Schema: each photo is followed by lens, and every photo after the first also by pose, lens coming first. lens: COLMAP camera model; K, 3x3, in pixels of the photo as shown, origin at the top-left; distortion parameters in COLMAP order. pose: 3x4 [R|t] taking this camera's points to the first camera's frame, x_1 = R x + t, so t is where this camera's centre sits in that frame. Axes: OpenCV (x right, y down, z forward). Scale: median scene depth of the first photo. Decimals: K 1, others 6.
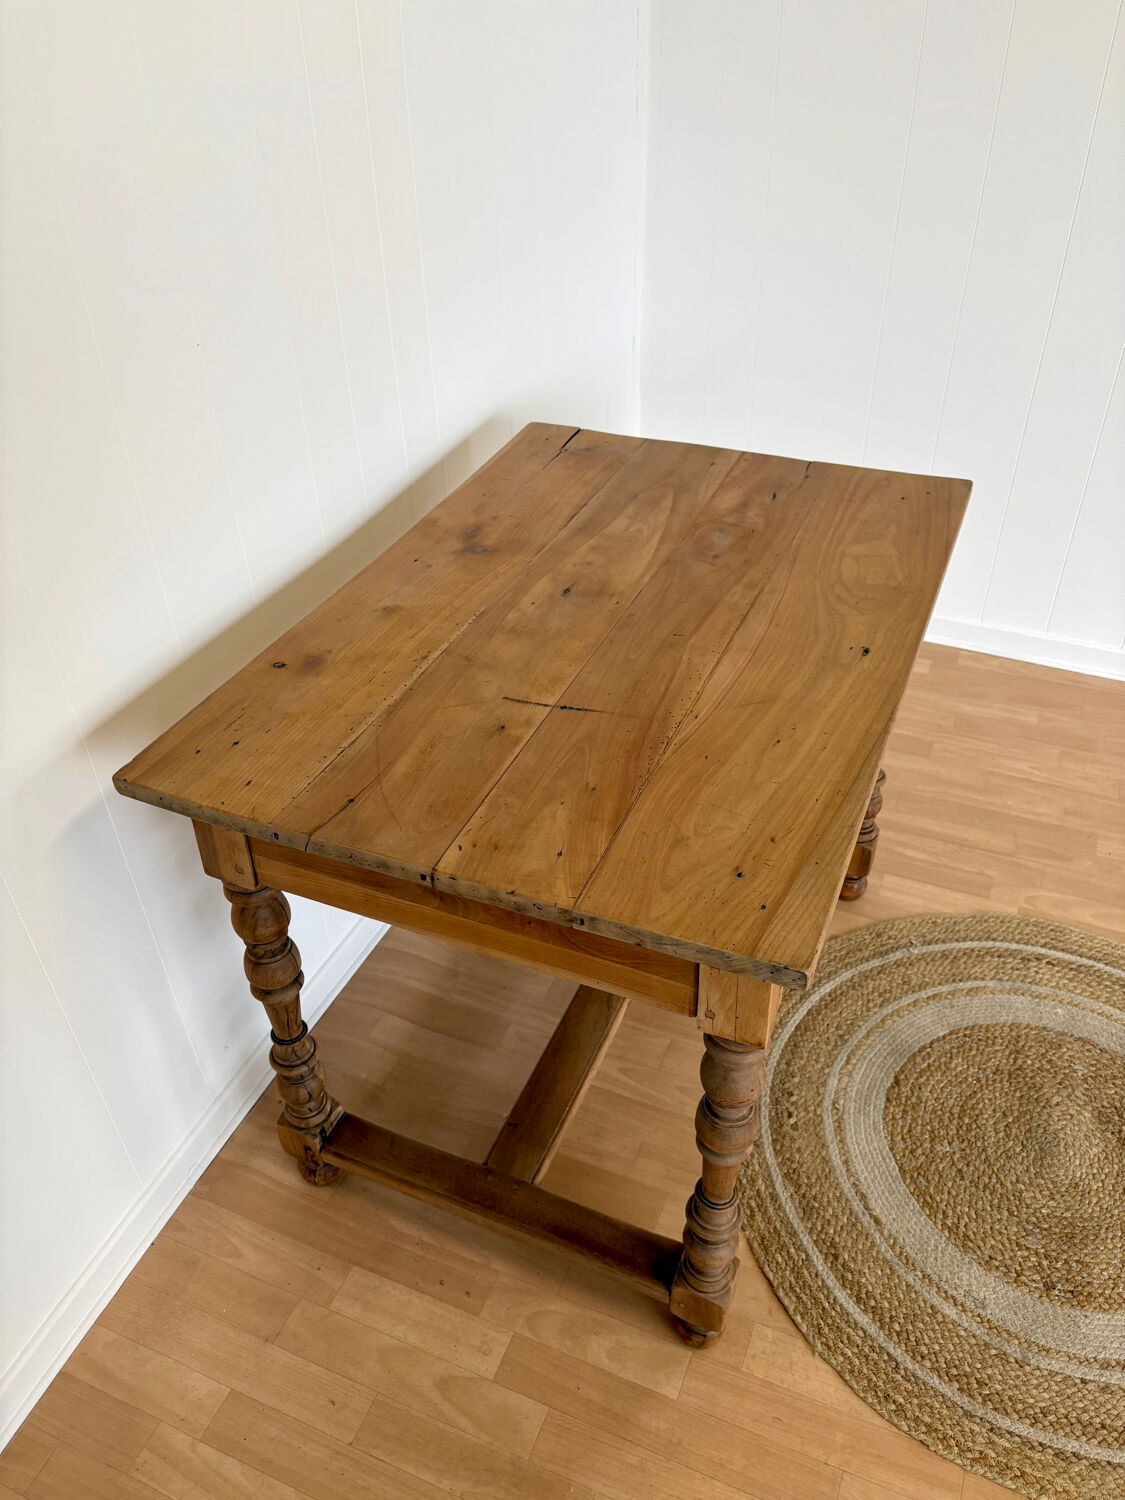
lens RADIAL K [[1151.7, 0, 562.5], [0, 1151.7, 750.0], [0, 0, 1]] dist [0.012685, 0.006506]
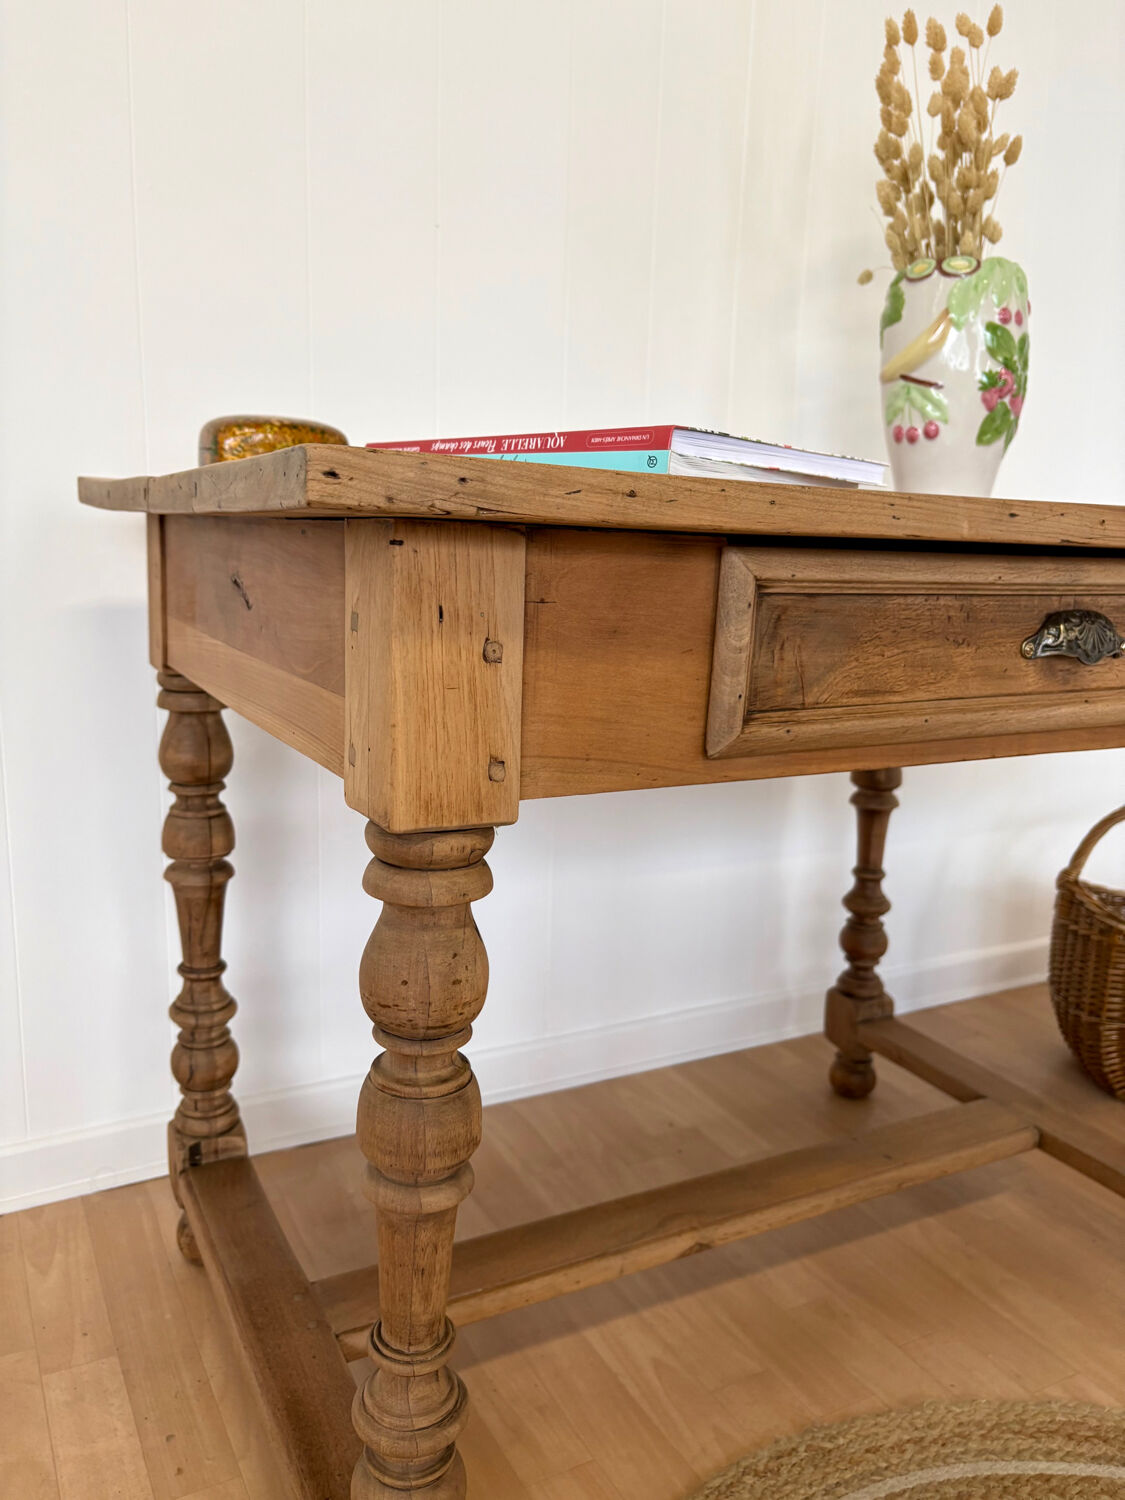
lens RADIAL K [[1148.6, 0, 558.3], [0, 1148.6, 758.4], [0, 0, 1]] dist [0.041857, -0.040439]
pose [[0.782573, 0.167759, -0.599531, 0.369733], [-0.413364, 0.860112, -0.298893, 0.248316], [0.465522, 0.481730, 0.742446, 0.460989]]
